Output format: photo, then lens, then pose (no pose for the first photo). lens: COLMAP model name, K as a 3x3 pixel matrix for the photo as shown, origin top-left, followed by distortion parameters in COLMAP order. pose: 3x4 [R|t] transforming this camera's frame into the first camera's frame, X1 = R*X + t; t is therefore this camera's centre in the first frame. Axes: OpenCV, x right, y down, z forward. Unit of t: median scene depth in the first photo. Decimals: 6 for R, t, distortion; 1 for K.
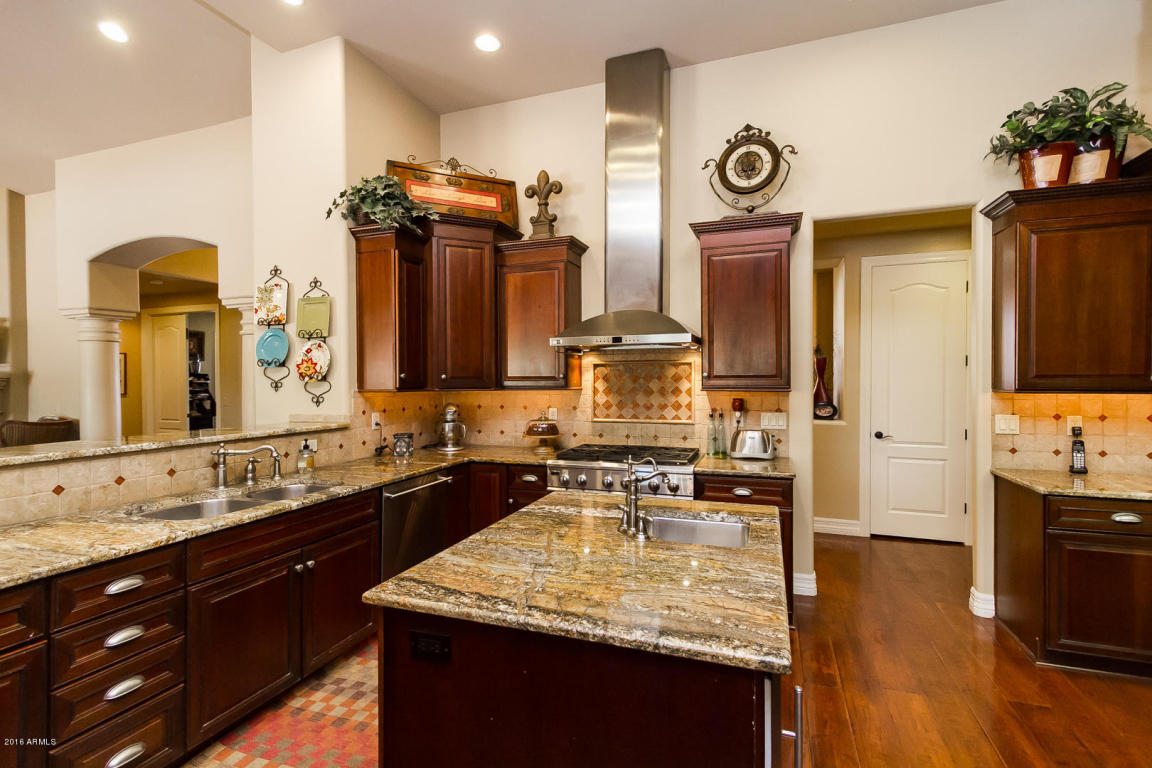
lens RADIAL K [[534.1, 0, 574.2], [0, 534.1, 380.2], [0, 0, 1]] dist [0.017707, 0.000144]
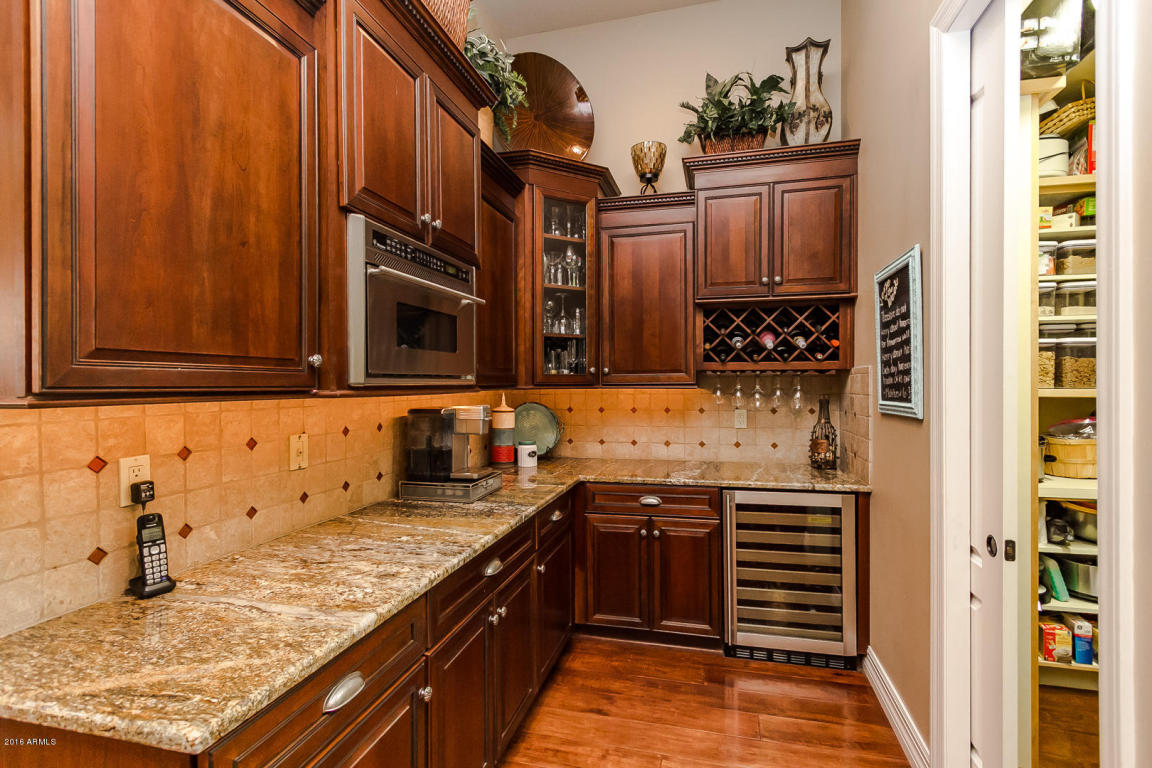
lens RADIAL K [[520.9, 0, 564.9], [0, 520.9, 386.8], [0, 0, 1]] dist [0.017106, -0.000214]
pose [[-0.064935, -0.000823, 0.997889, 0.416813], [0.004507, 0.999989, 0.001118, 0.010598], [-0.997879, 0.004570, -0.064931, 0.587239]]
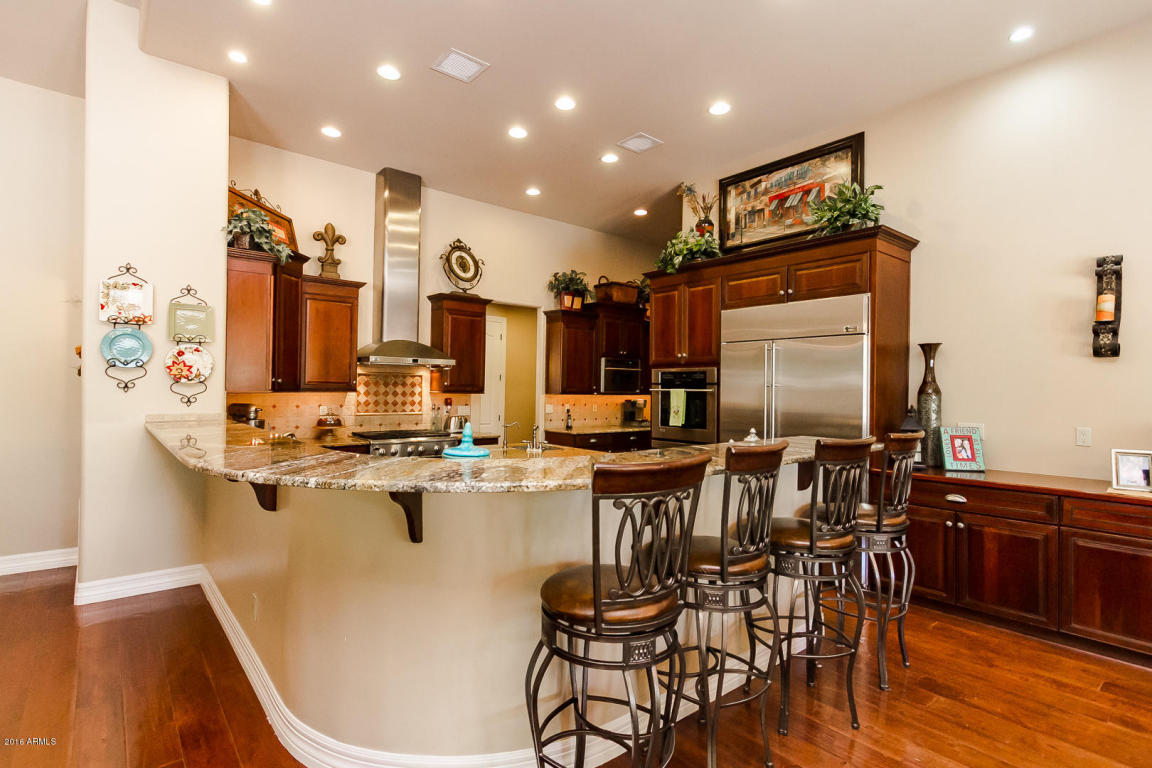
lens RADIAL K [[560.7, 0, 572.6], [0, 560.7, 386.9], [0, 0, 1]] dist [0.001479, 0.000123]
pose [[0.493554, 0.014040, 0.869602, -1.049899], [-0.018016, 0.999820, -0.005917, 0.003282], [-0.869529, -0.012747, 0.493718, -0.211564]]
